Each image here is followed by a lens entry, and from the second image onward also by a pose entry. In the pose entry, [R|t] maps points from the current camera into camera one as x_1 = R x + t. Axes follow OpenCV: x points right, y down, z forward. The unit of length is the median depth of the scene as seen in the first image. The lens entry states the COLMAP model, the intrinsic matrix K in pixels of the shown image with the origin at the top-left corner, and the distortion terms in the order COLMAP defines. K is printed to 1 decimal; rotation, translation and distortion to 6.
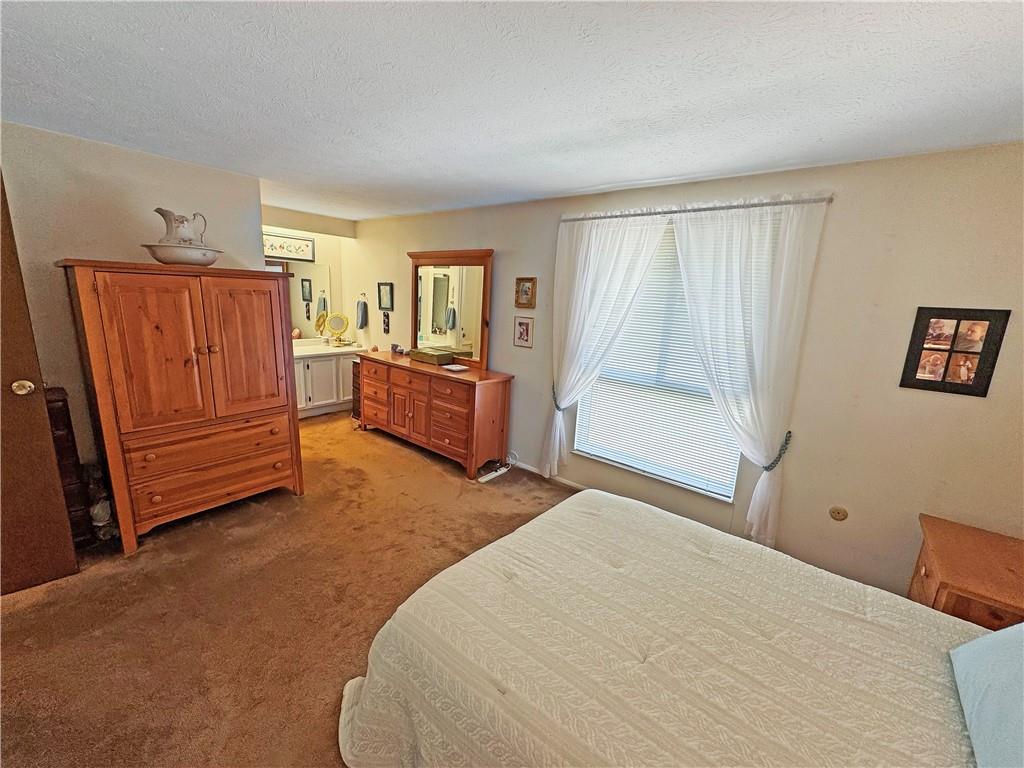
lens RADIAL K [[417.2, 0, 512.9], [0, 417.2, 380.9], [0, 0, 1]] dist [-0.000587, -0.000005]
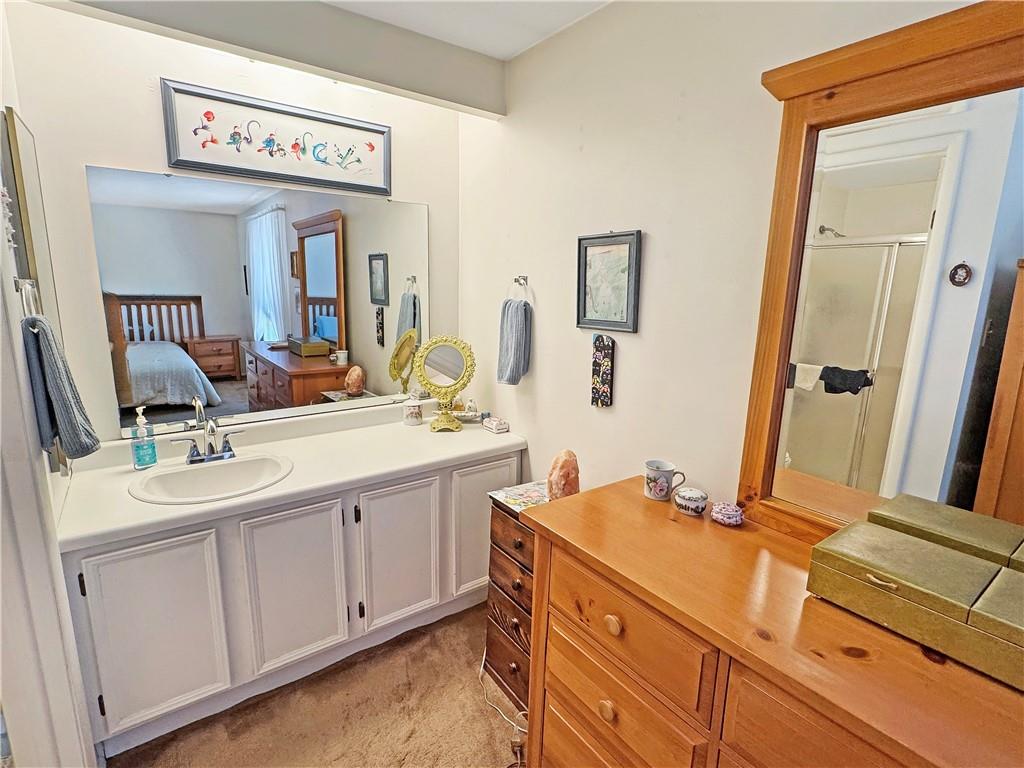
lens RADIAL K [[505.4, 0, 513.8], [0, 505.4, 384.9], [0, 0, 1]] dist [0.003098, 0.000099]
pose [[0.971497, 0.015796, -0.236523, -0.287533], [-0.020304, 0.999655, -0.016634, -0.125674], [0.236179, 0.020963, 0.971483, 0.653407]]
